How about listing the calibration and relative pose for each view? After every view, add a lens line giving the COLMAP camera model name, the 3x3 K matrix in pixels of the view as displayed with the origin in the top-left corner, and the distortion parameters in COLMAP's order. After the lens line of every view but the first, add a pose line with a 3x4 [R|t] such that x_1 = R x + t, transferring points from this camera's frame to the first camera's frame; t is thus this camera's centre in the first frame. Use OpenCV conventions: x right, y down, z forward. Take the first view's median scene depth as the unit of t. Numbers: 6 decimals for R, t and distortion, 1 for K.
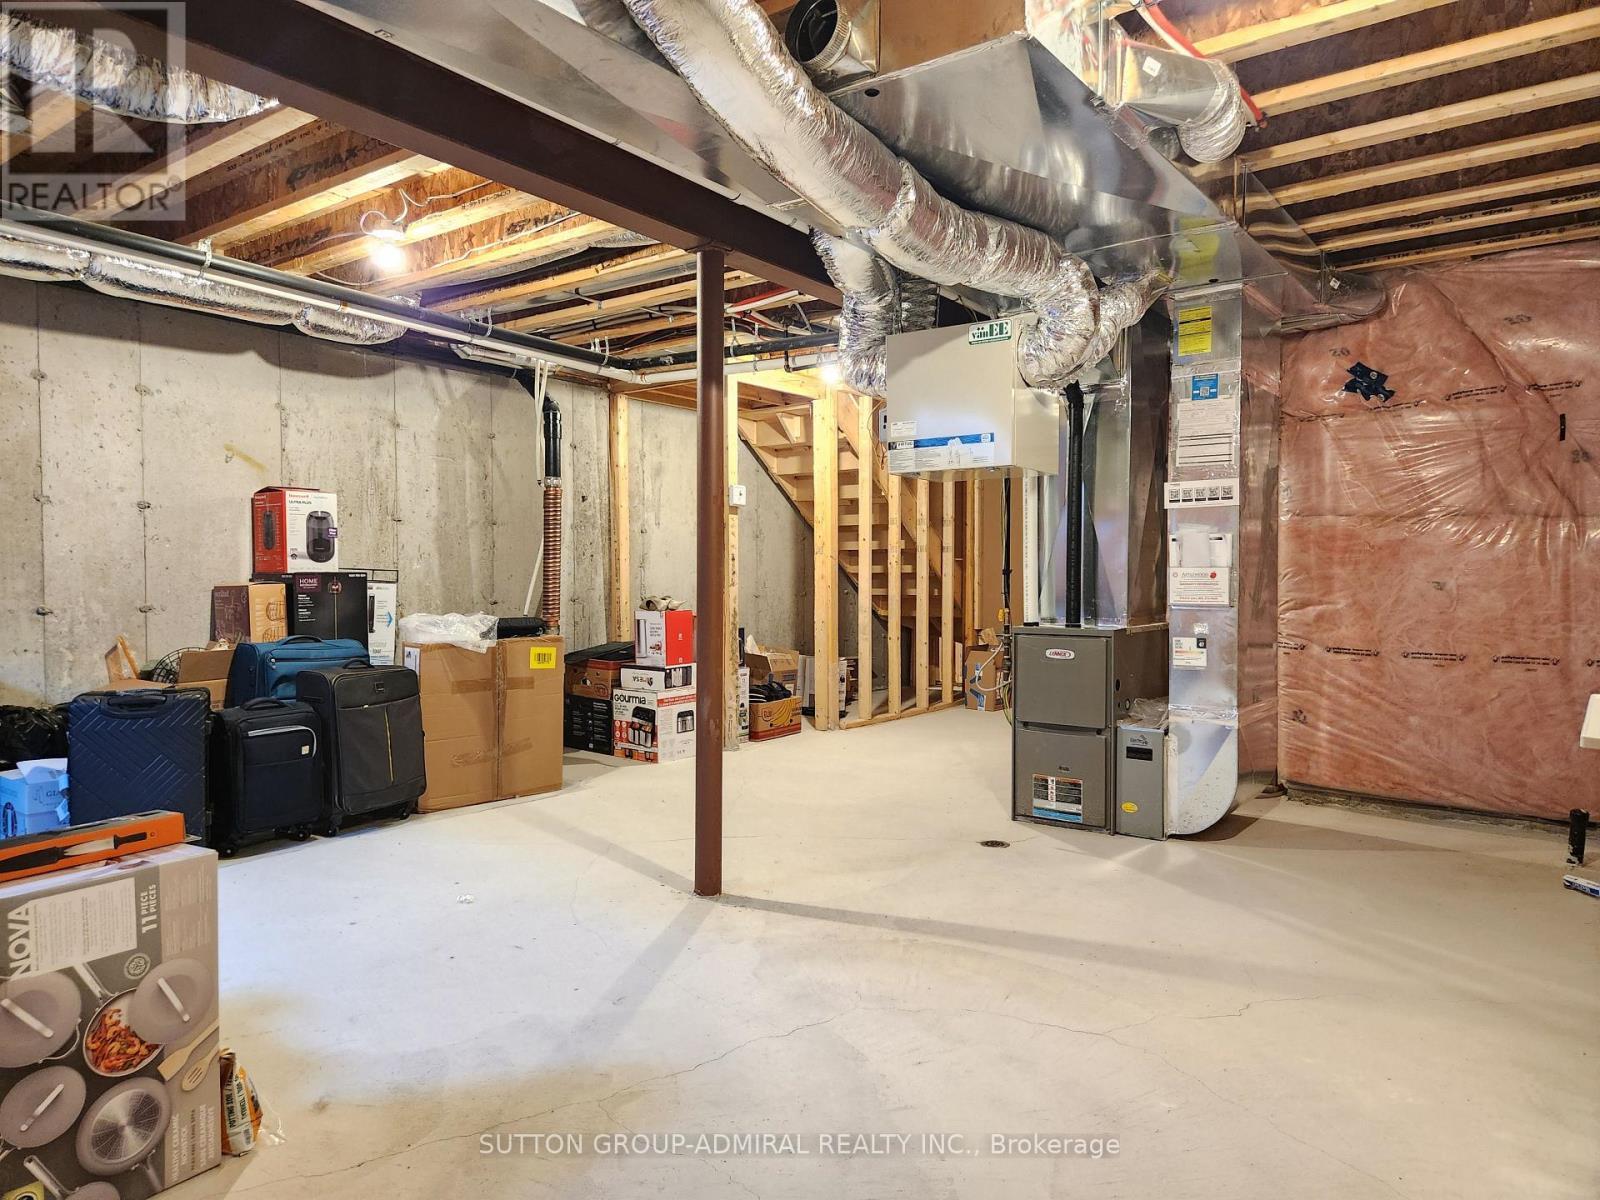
lens RADIAL K [[1085.2, 0, 799.0], [0, 1085.2, 602.0], [0, 0, 1]] dist [0.049367, -0.004002]
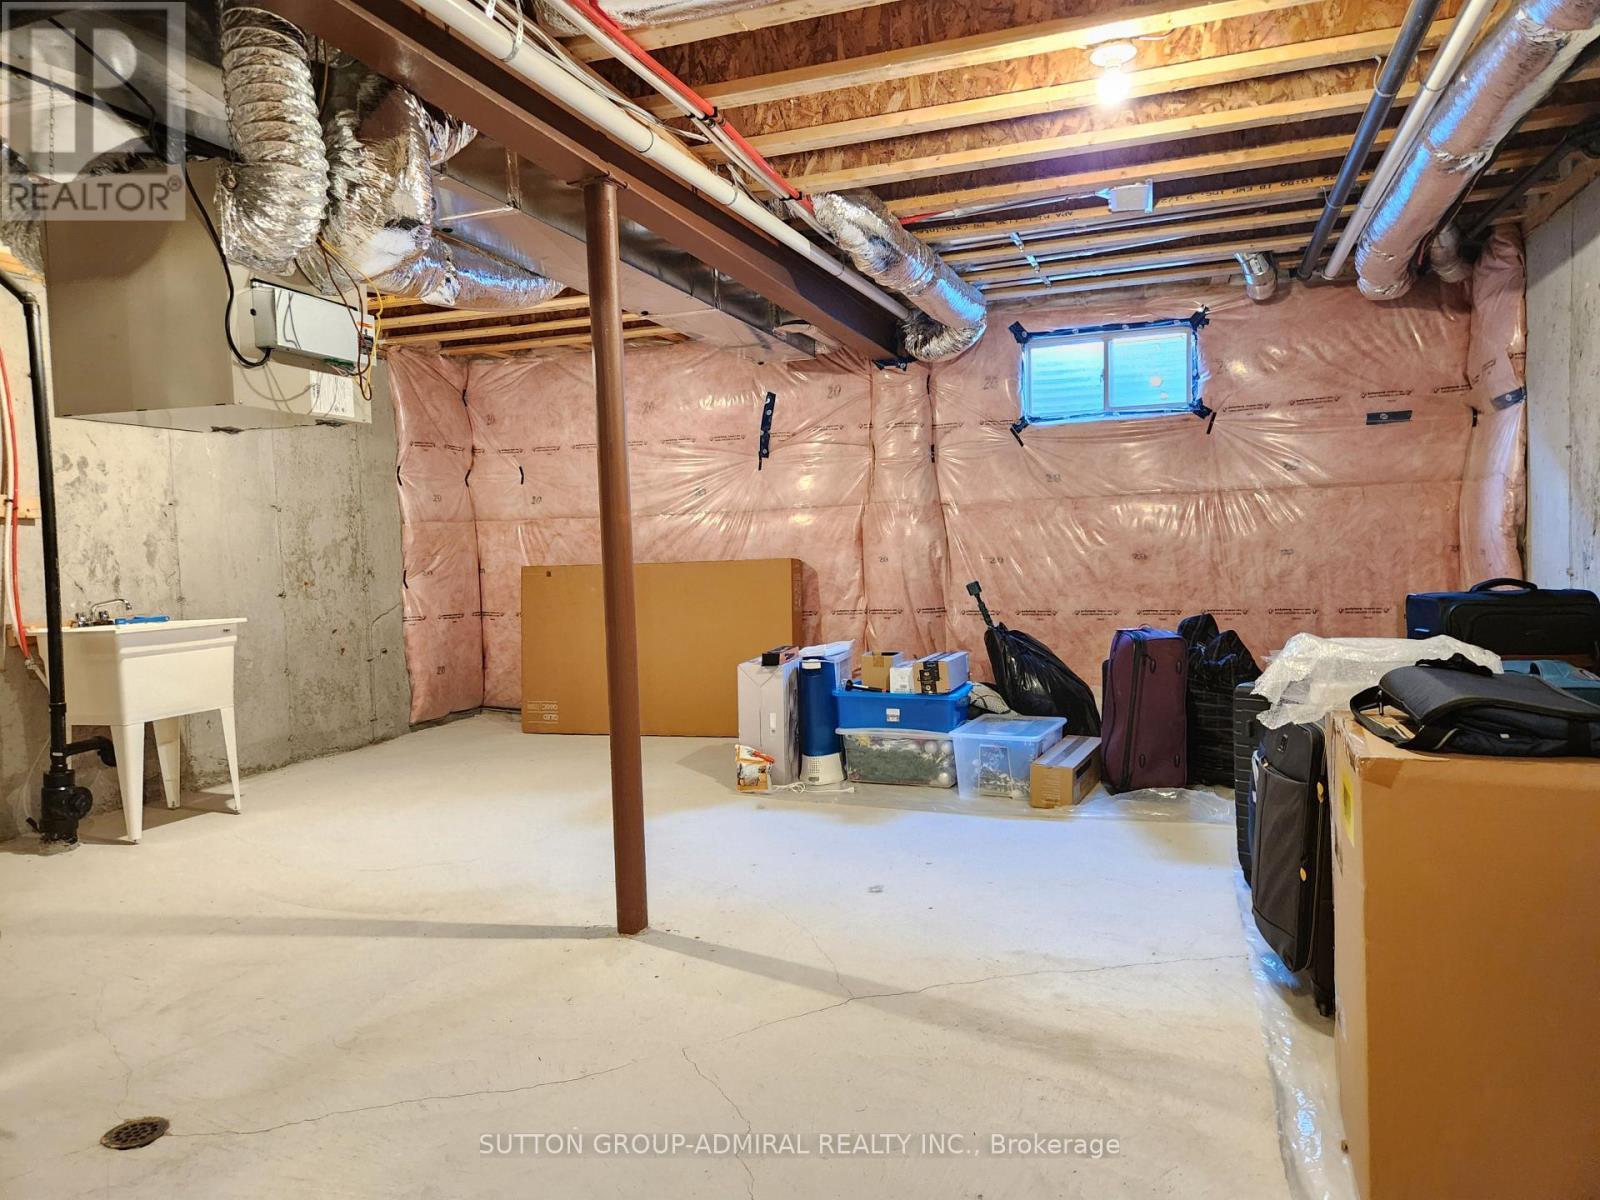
lens RADIAL K [[1085.2, 0, 795.3], [0, 1085.2, 592.7], [0, 0, 1]] dist [0.049367, -0.004002]
pose [[-0.956291, 0.042196, -0.289356, 0.035912], [0.022050, 0.997122, 0.072536, -0.068166], [0.291584, 0.062985, -0.954469, 1.997498]]
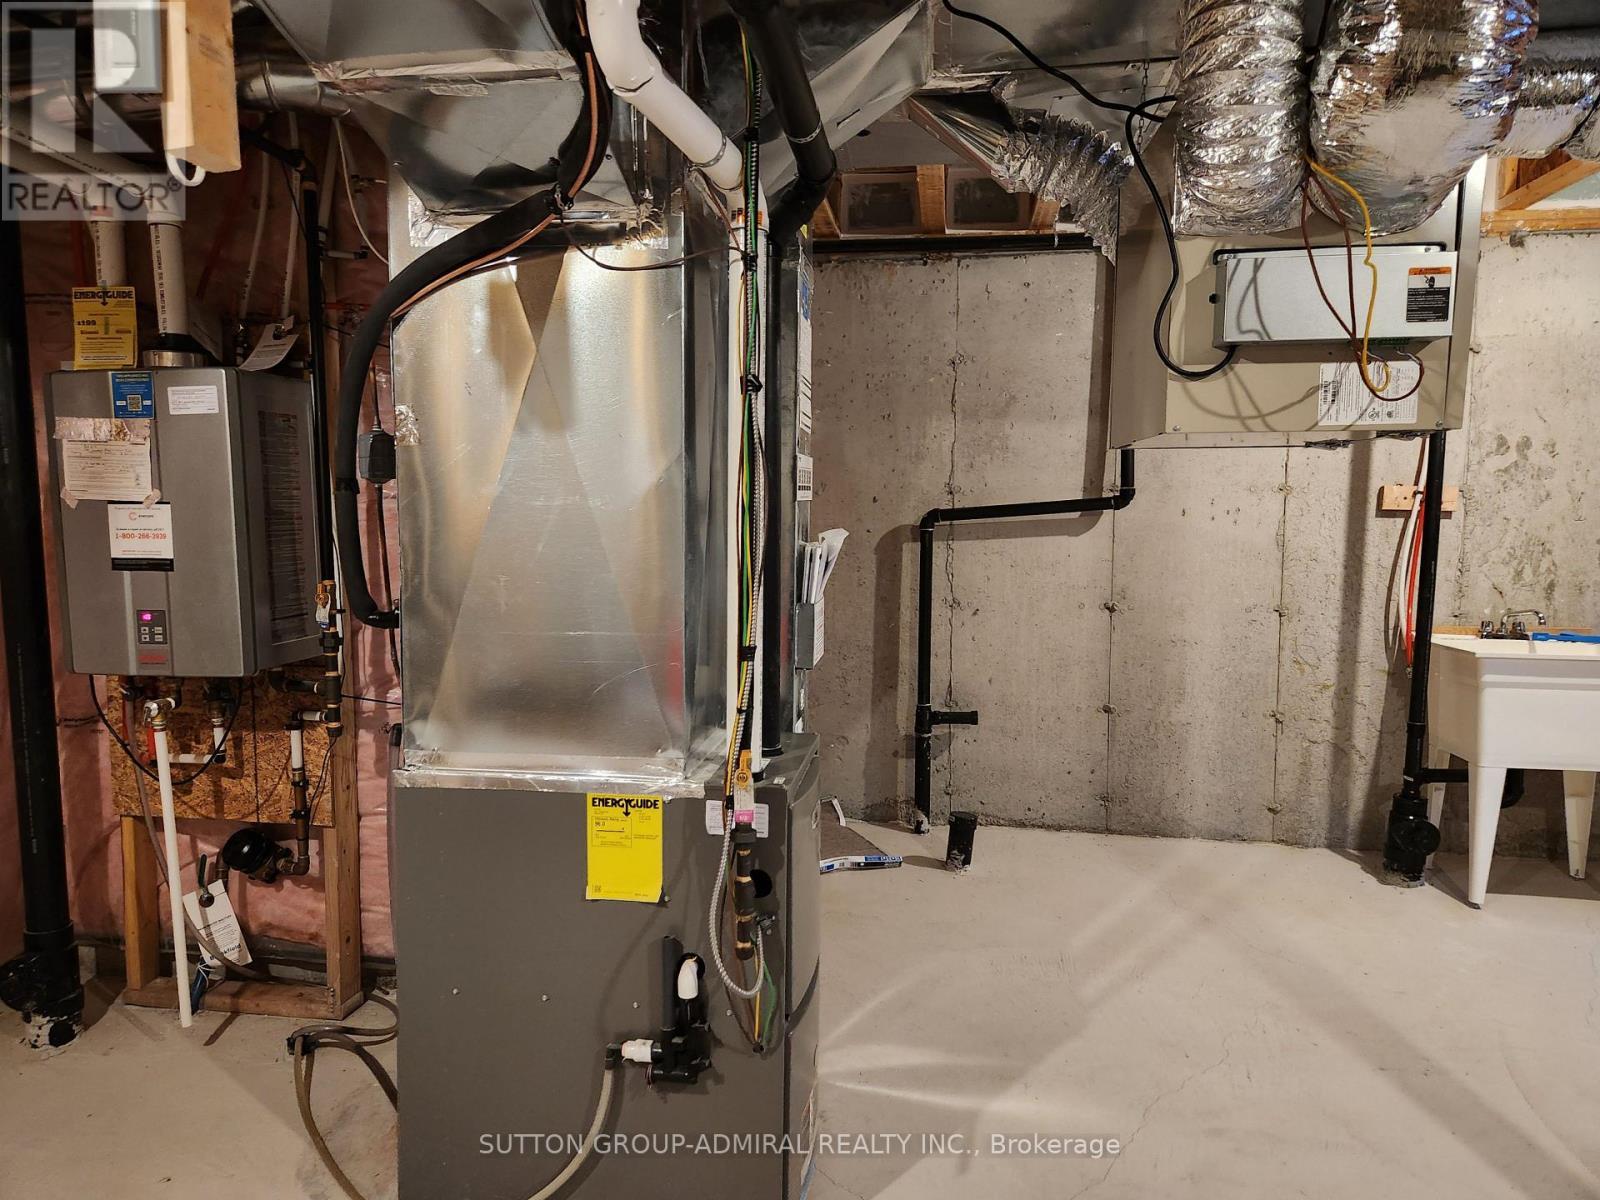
lens RADIAL K [[1085.2, 0, 793.4], [0, 1085.2, 607.7], [0, 0, 1]] dist [0.049367, -0.004002]
pose [[-0.472606, -0.083507, 0.877308, -0.198741], [0.021184, 0.994136, 0.106040, -0.119141], [-0.881019, 0.068700, -0.468066, 1.635578]]
